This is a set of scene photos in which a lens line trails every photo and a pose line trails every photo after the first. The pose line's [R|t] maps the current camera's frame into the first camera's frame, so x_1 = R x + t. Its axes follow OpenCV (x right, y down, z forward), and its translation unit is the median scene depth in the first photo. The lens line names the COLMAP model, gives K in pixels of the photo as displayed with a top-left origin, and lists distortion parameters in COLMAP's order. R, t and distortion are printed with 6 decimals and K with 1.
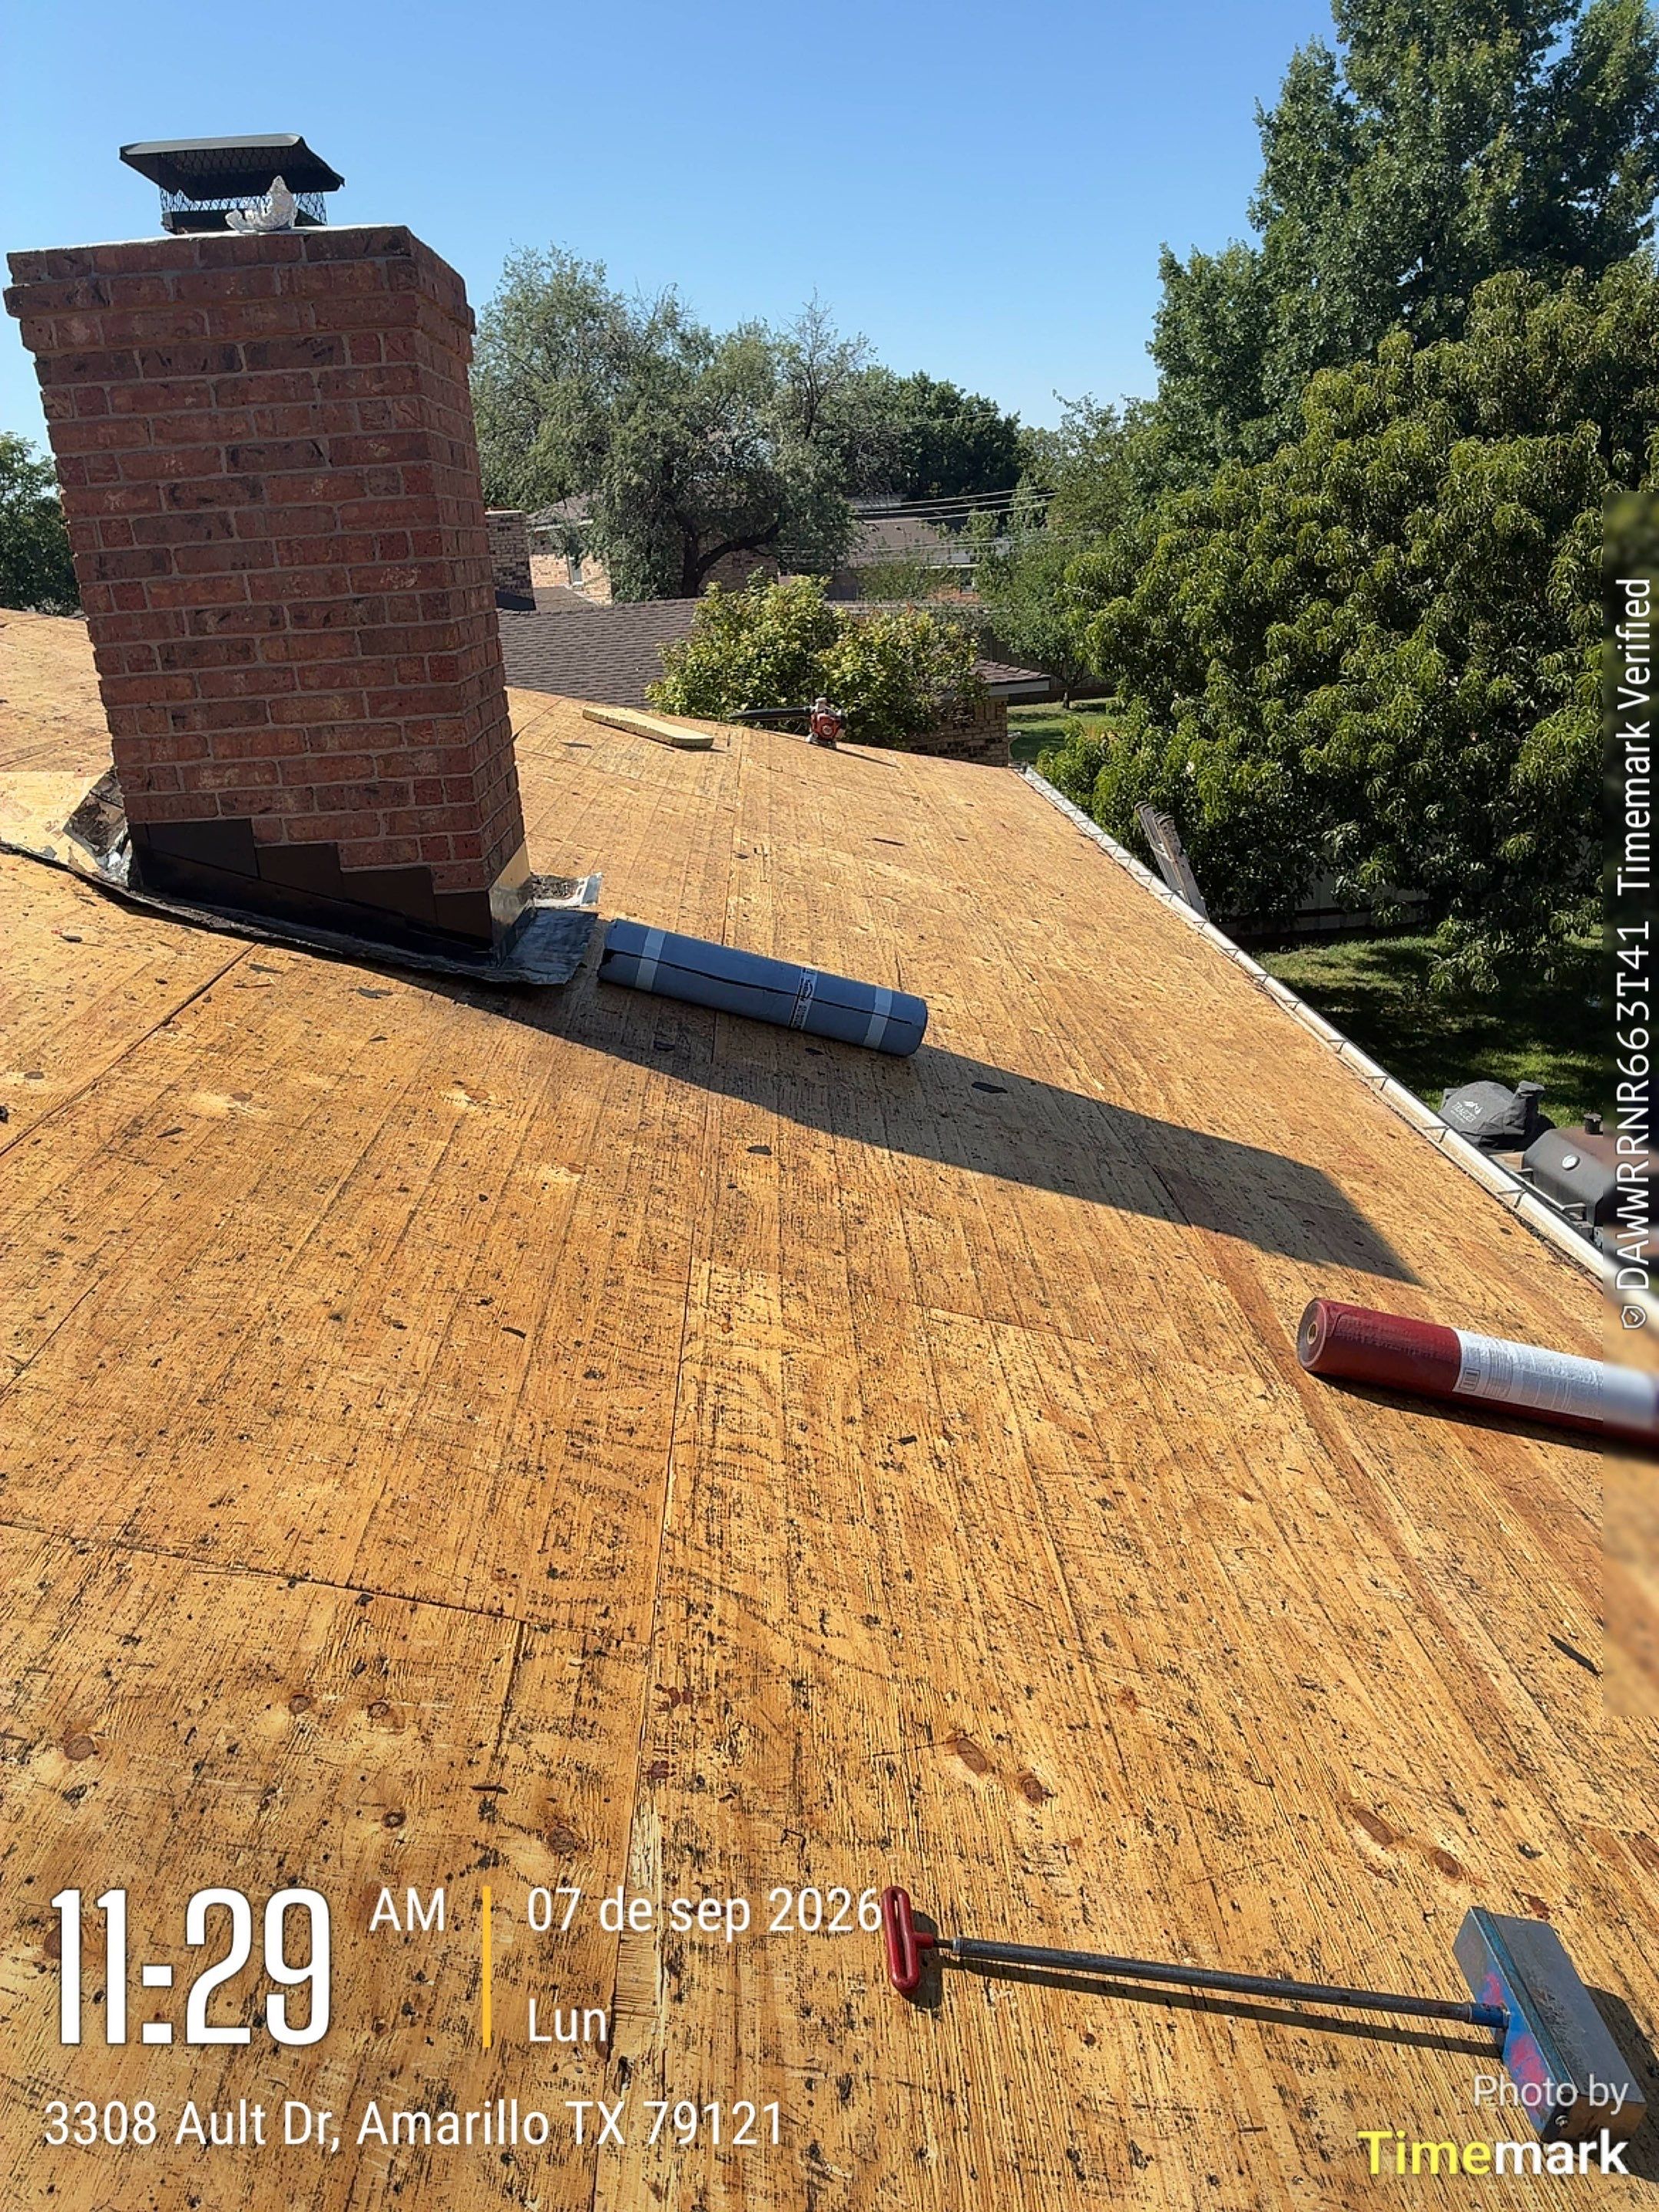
lens RADIAL K [[1667.1, 0, 829.5], [0, 1667.1, 1106.0], [0, 0, 1]] dist [0.010328, 0.048108]
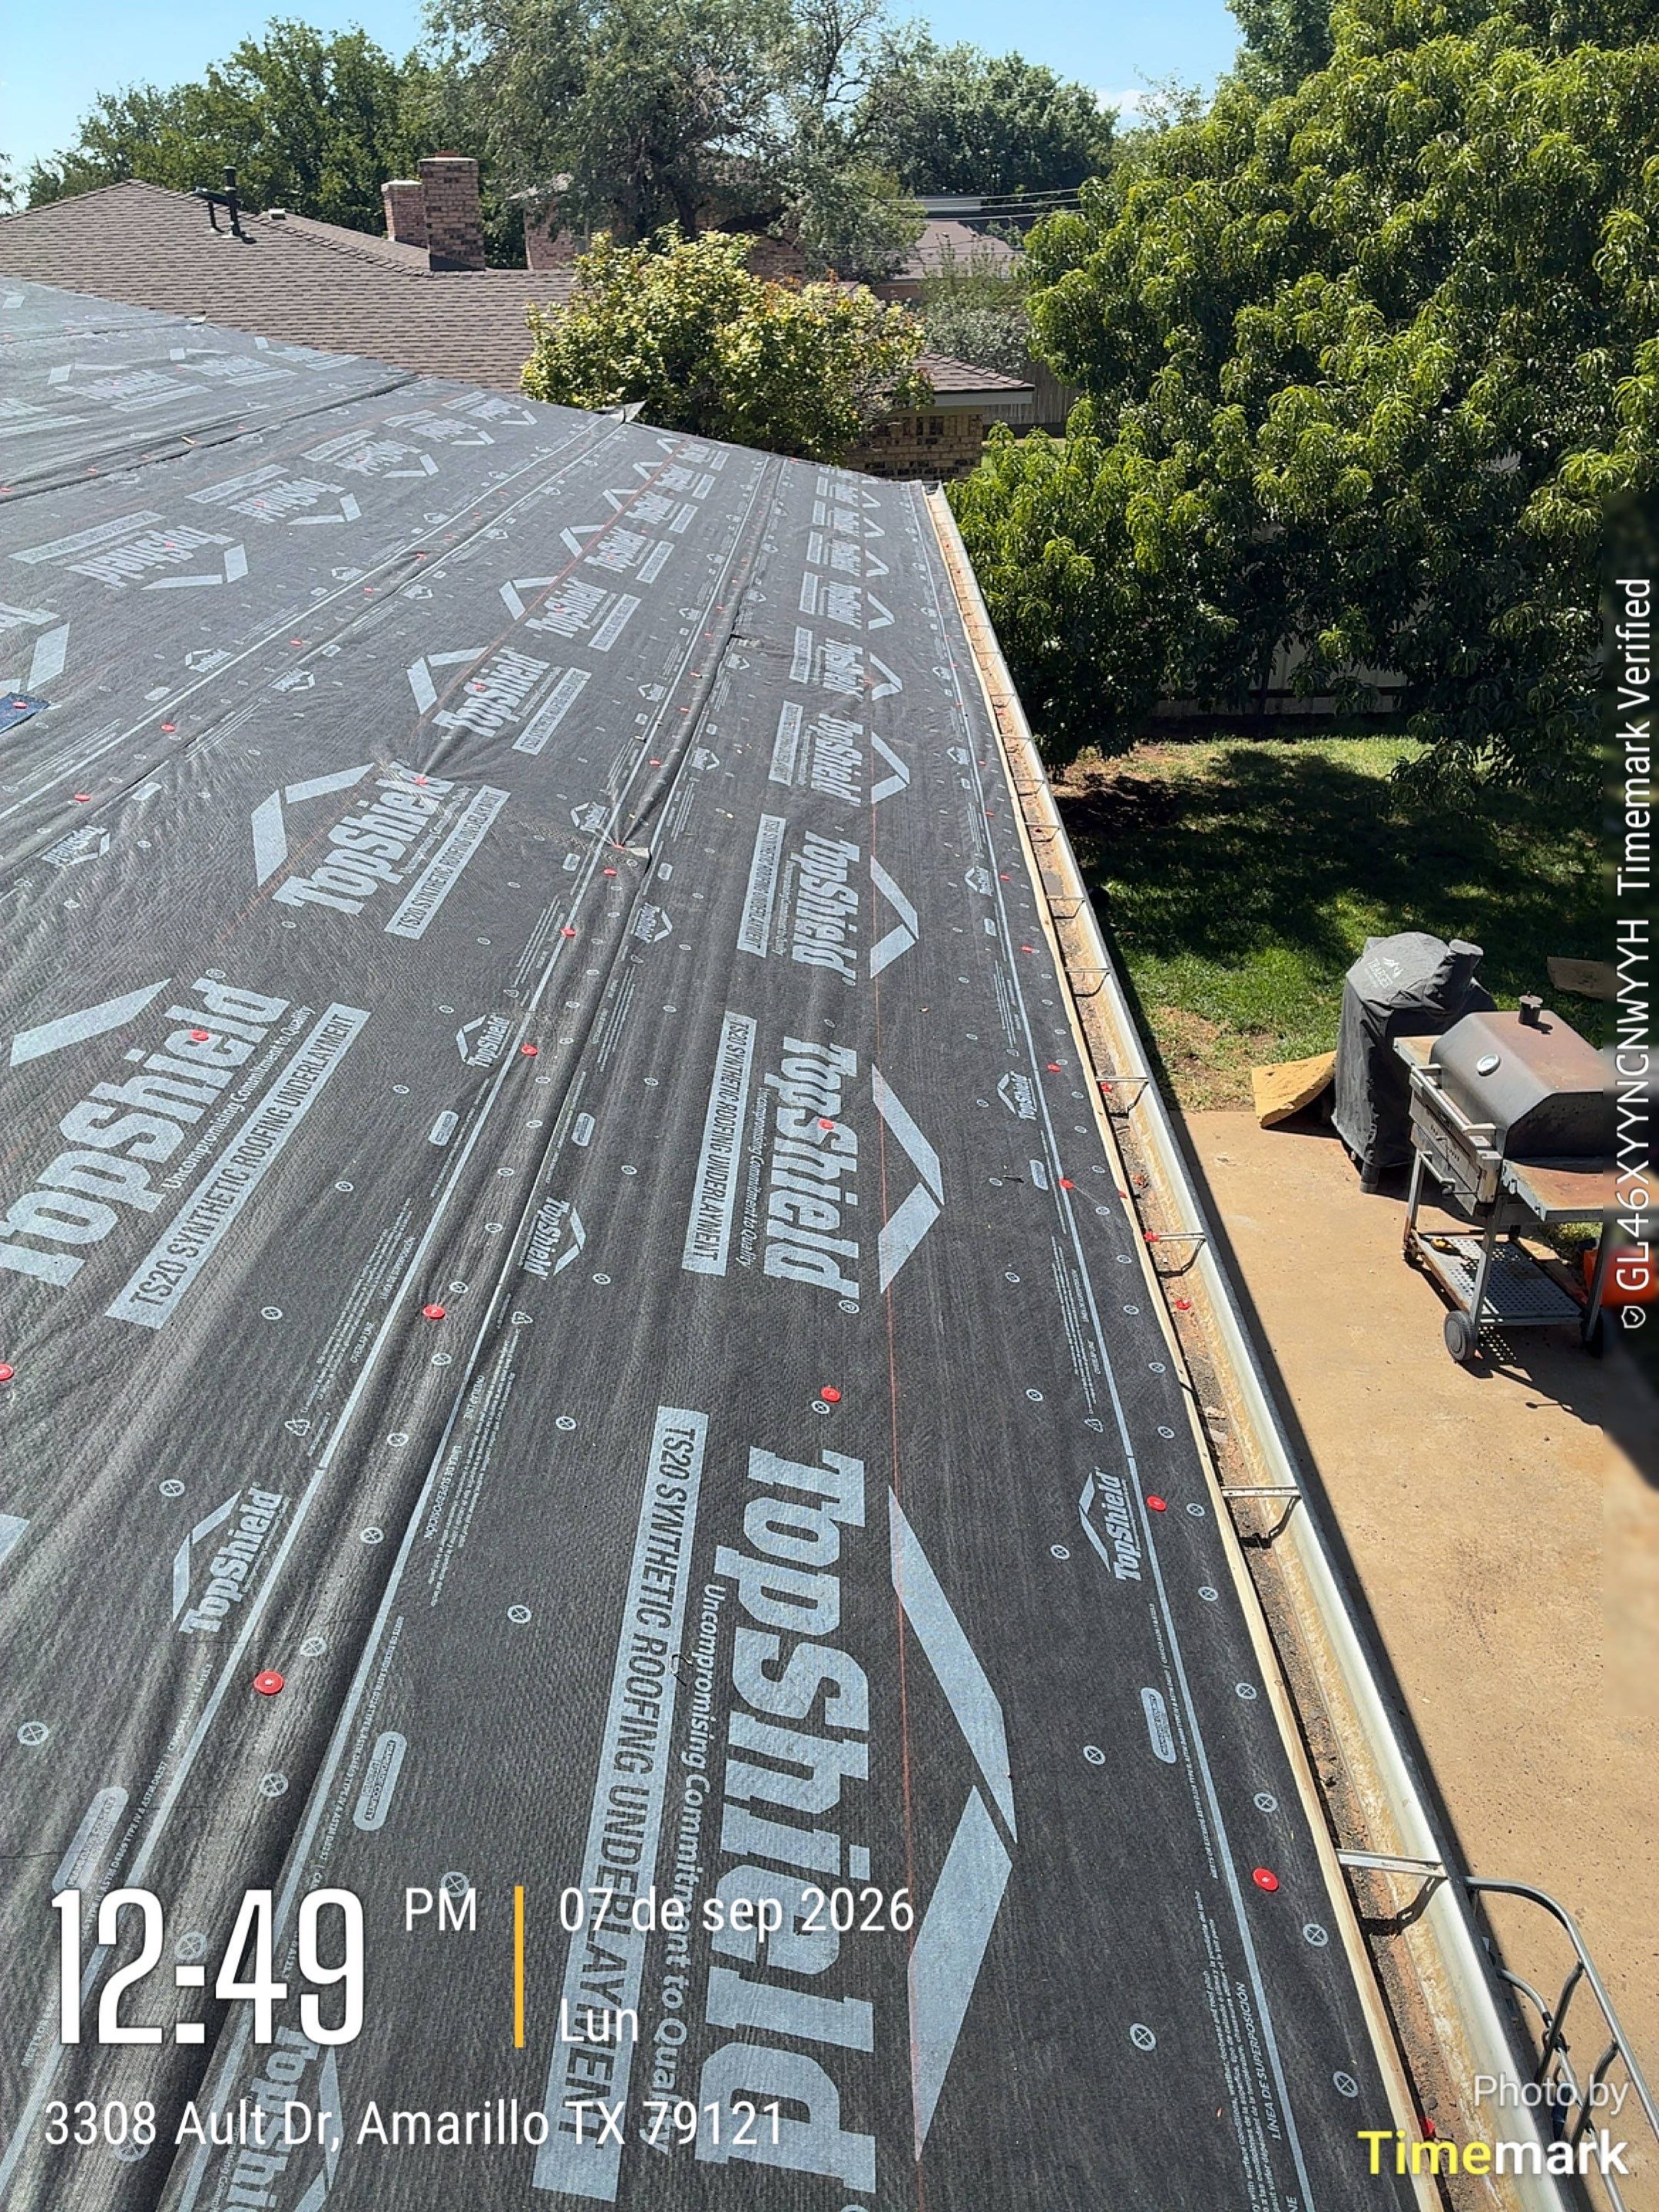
lens RADIAL K [[1667.1, 0, 829.5], [0, 1667.1, 1106.0], [0, 0, 1]] dist [0.010328, 0.048108]
pose [[0.997980, 0.060948, -0.017906, 0.107014], [-0.057694, 0.987598, 0.146018, -0.023989], [0.026584, -0.144690, 0.989120, 0.169223]]
